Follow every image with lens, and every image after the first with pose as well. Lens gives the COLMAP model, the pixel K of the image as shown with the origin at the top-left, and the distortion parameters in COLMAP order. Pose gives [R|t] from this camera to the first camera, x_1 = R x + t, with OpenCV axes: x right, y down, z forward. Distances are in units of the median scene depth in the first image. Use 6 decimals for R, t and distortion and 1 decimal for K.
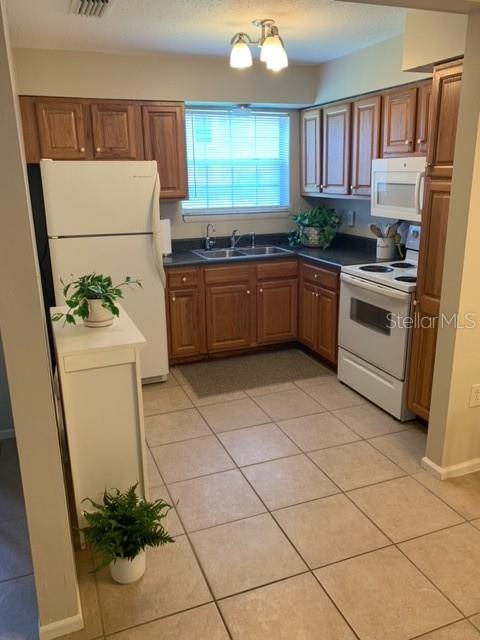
lens RADIAL K [[508.1, 0, 240.1], [0, 508.1, 321.5], [0, 0, 1]] dist [0.028525, -0.044784]
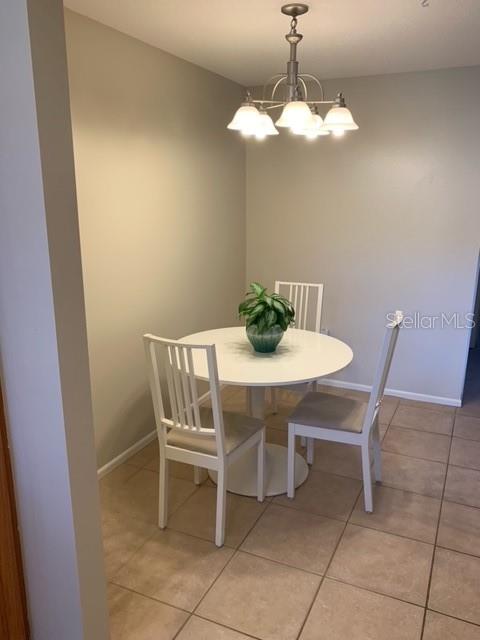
lens RADIAL K [[508.1, 0, 239.7], [0, 508.1, 319.4], [0, 0, 1]] dist [0.028525, -0.044784]
pose [[-0.676584, -0.152861, 0.720325, -0.090738], [0.227364, 0.887053, 0.401800, -0.231575], [-0.700386, 0.435627, -0.565410, 0.761533]]
